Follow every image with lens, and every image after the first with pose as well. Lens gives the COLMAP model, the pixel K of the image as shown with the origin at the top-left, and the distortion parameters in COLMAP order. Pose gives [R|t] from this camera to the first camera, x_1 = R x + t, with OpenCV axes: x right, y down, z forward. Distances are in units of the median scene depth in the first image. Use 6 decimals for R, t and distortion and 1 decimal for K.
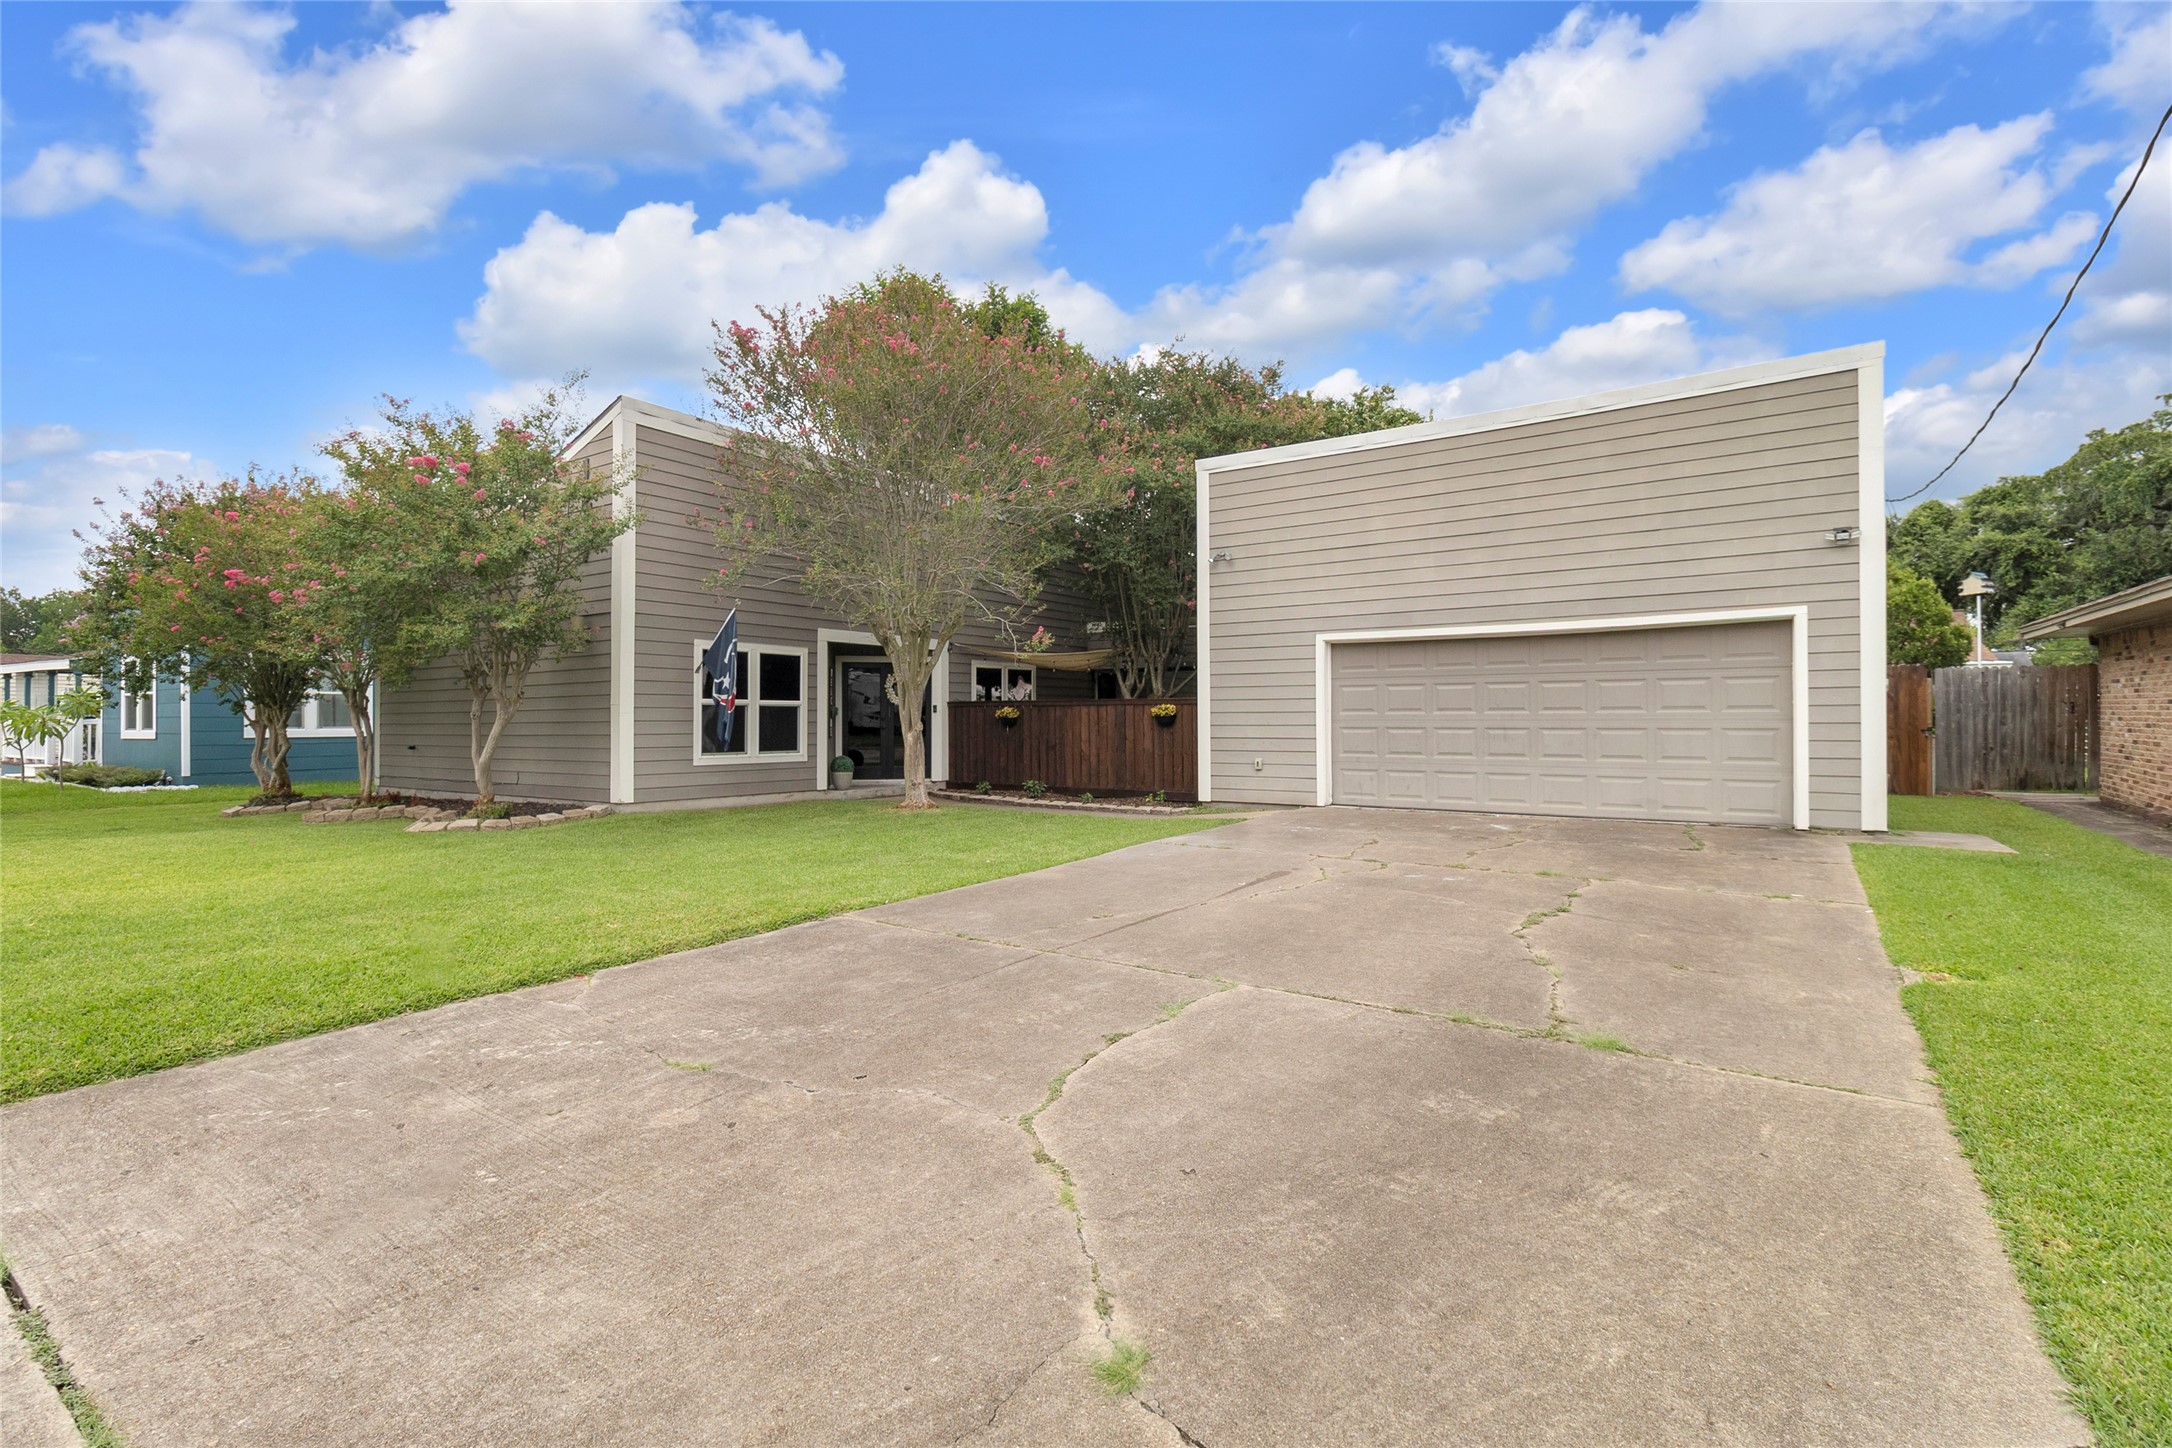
lens RADIAL K [[970.2, 0, 1103.1], [0, 970.2, 693.0], [0, 0, 1]] dist [-0.000160, 0.000120]
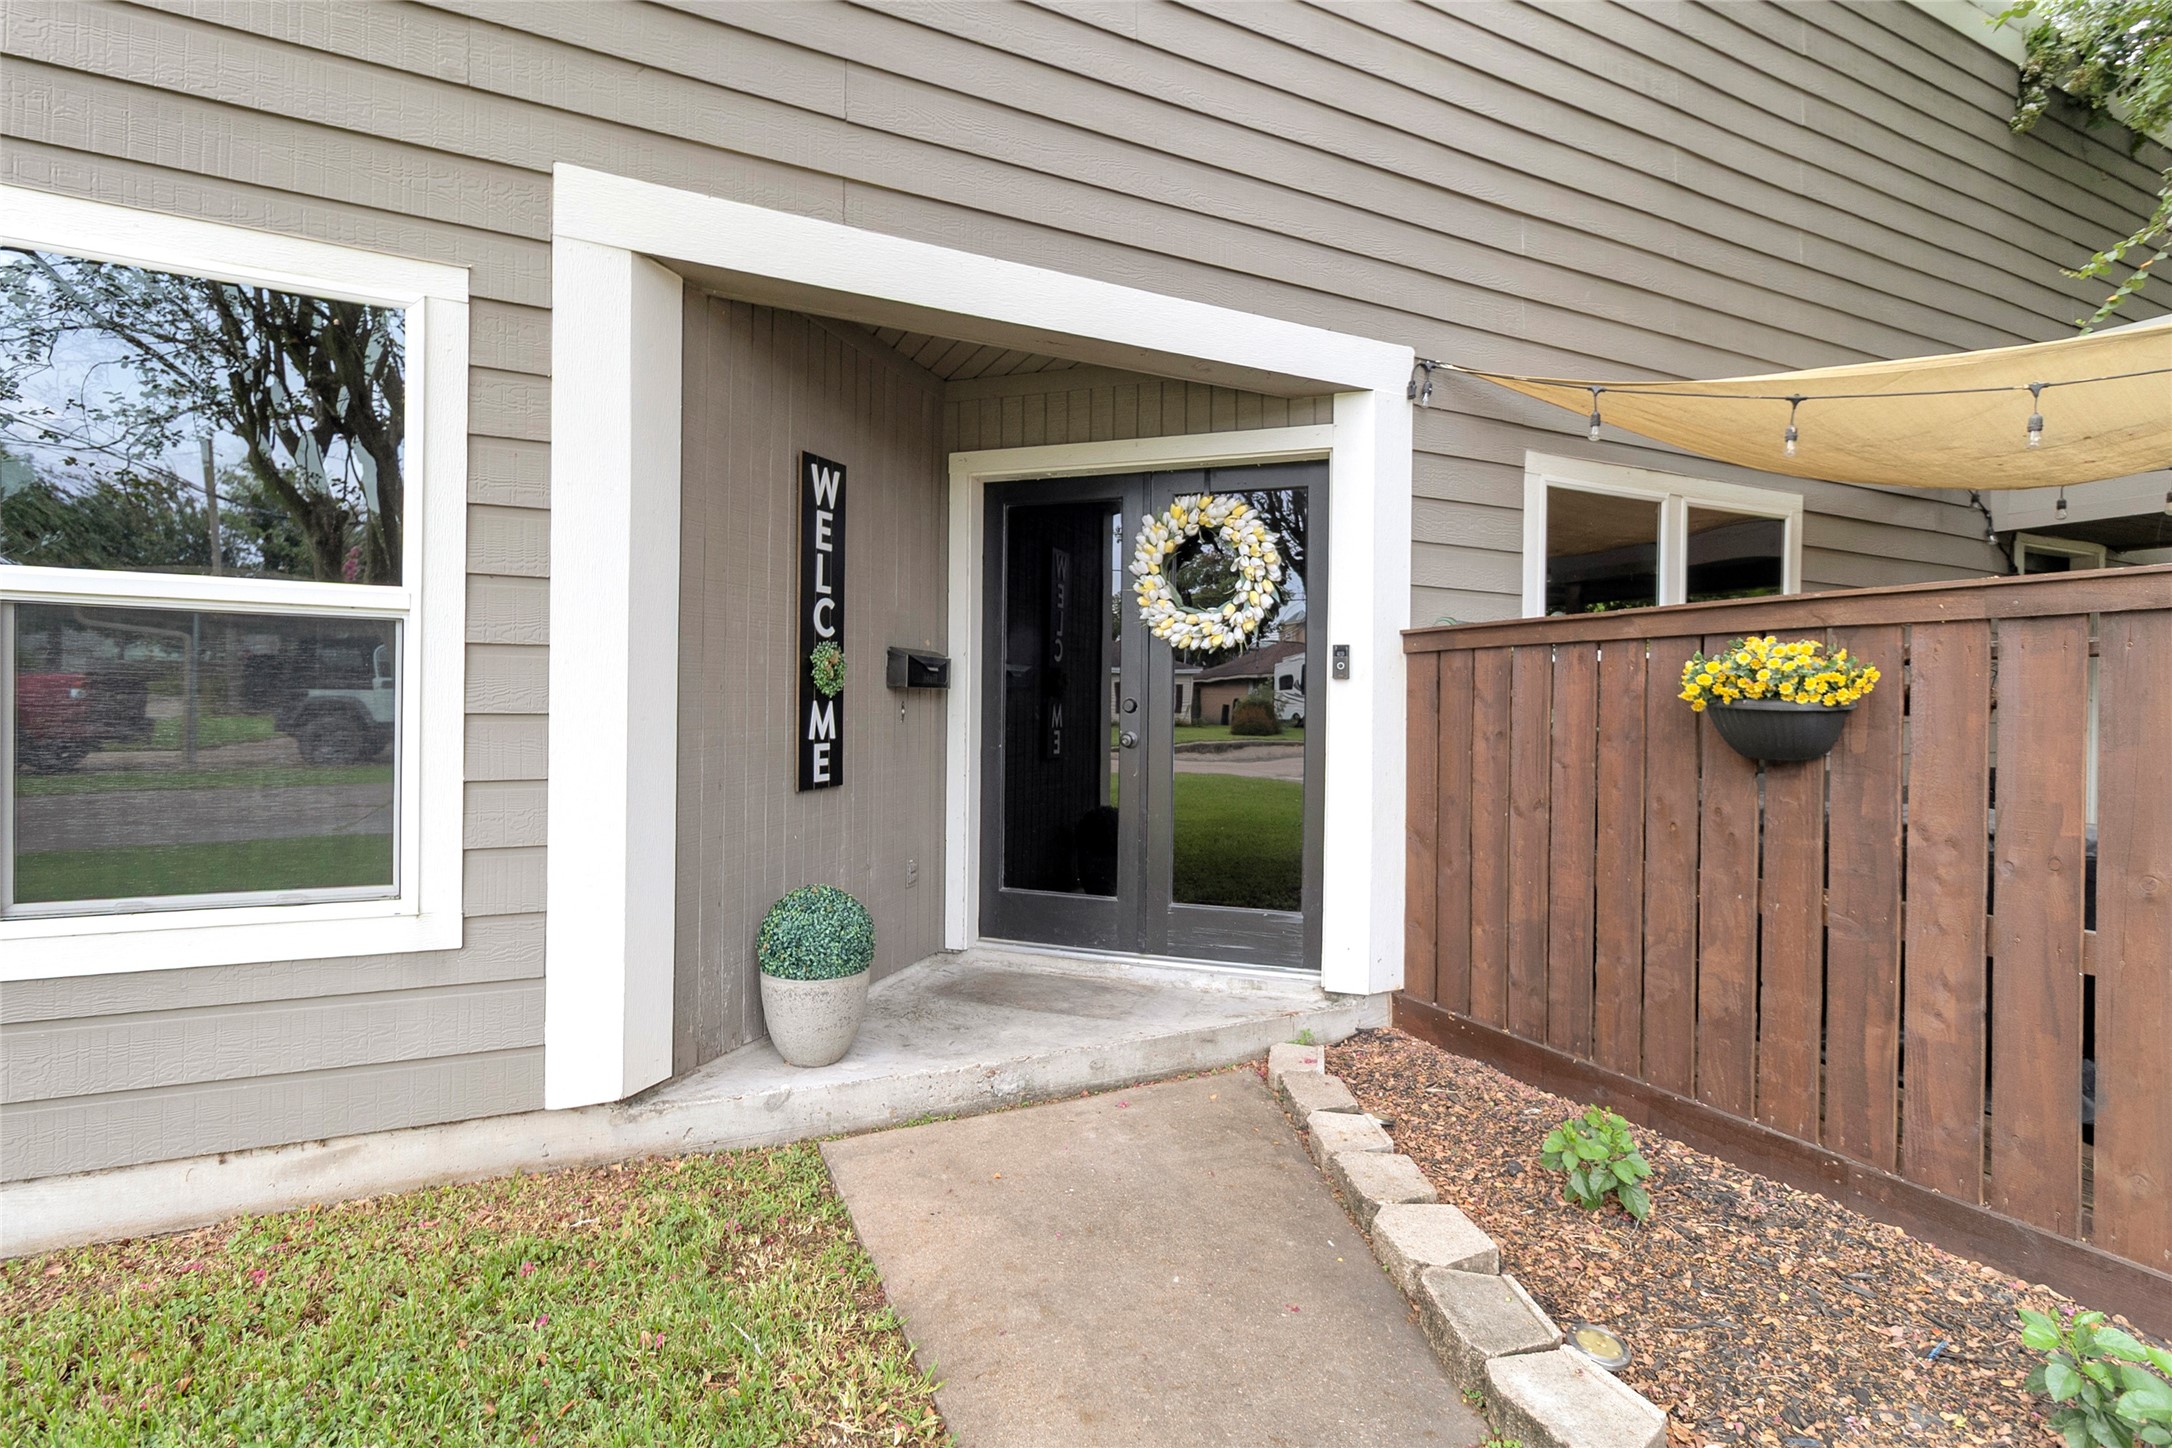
lens RADIAL K [[963.5, 0, 1091.5], [0, 963.5, 706.0], [0, 0, 1]] dist [-0.059246, 0.000027]
pose [[0.858562, 0.009450, -0.512622, -0.151549], [0.001543, 0.999778, 0.021013, 0.029617], [0.512707, -0.018832, 0.858357, 1.071519]]
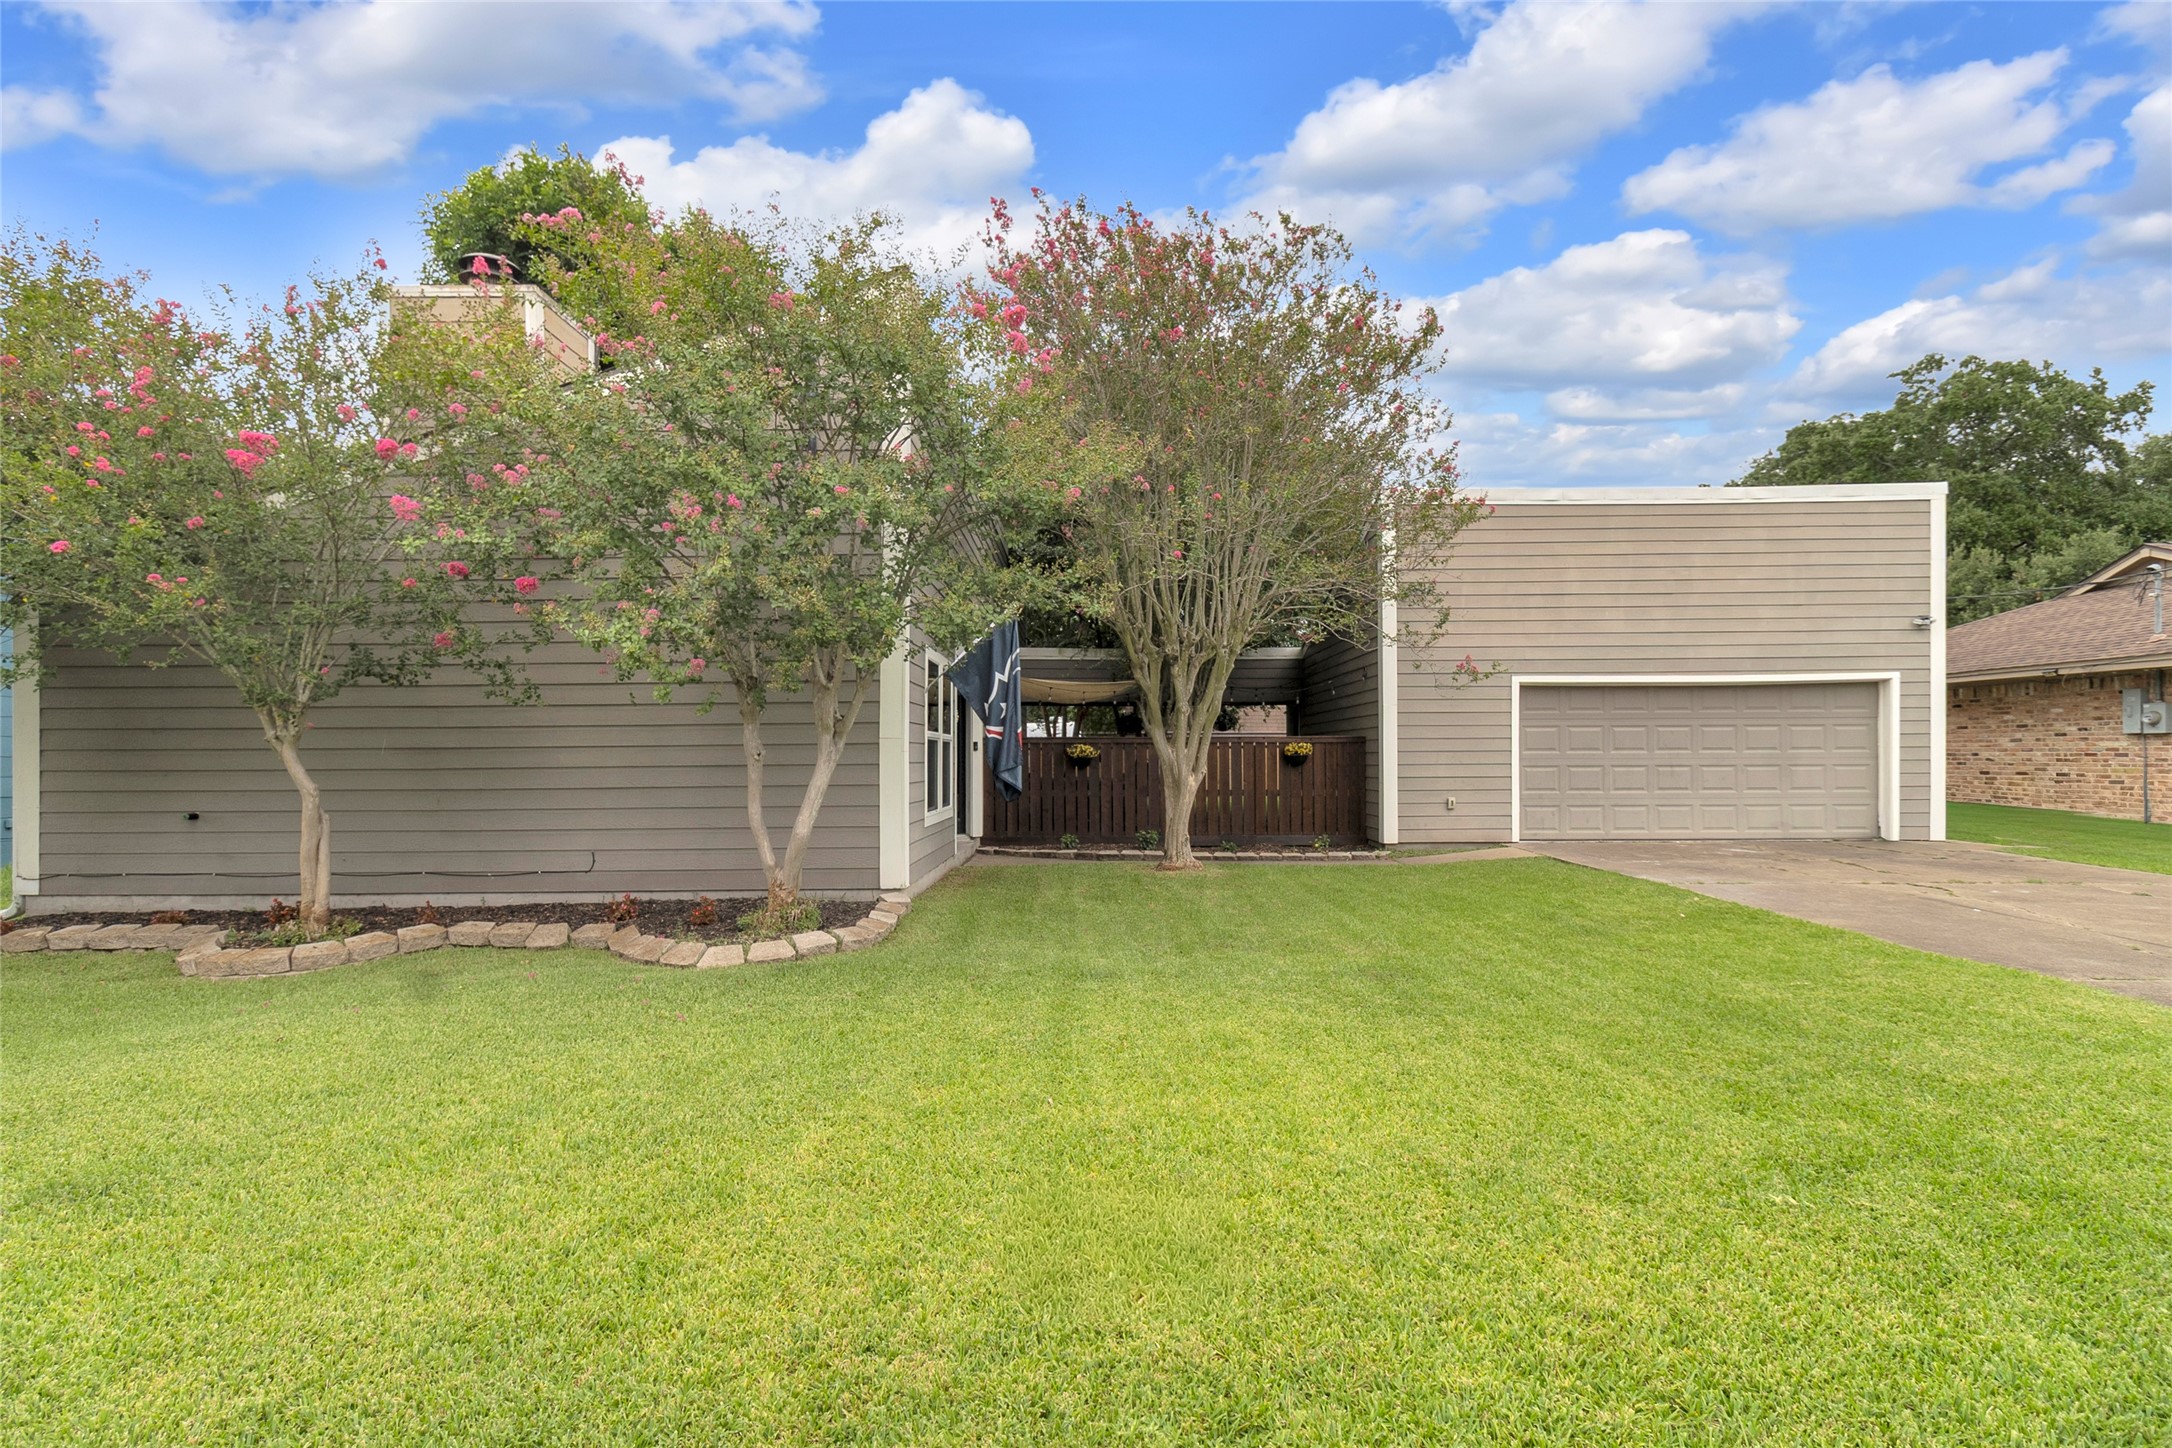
lens RADIAL K [[986.4, 0, 1087.0], [0, 986.4, 747.1], [0, 0, 1]] dist [-0.003004, 0.000115]
pose [[0.838380, 0.004485, 0.545067, -0.731558], [-0.012201, 0.999870, 0.010539, 0.009531], [-0.544949, -0.015485, 0.838326, 0.365443]]
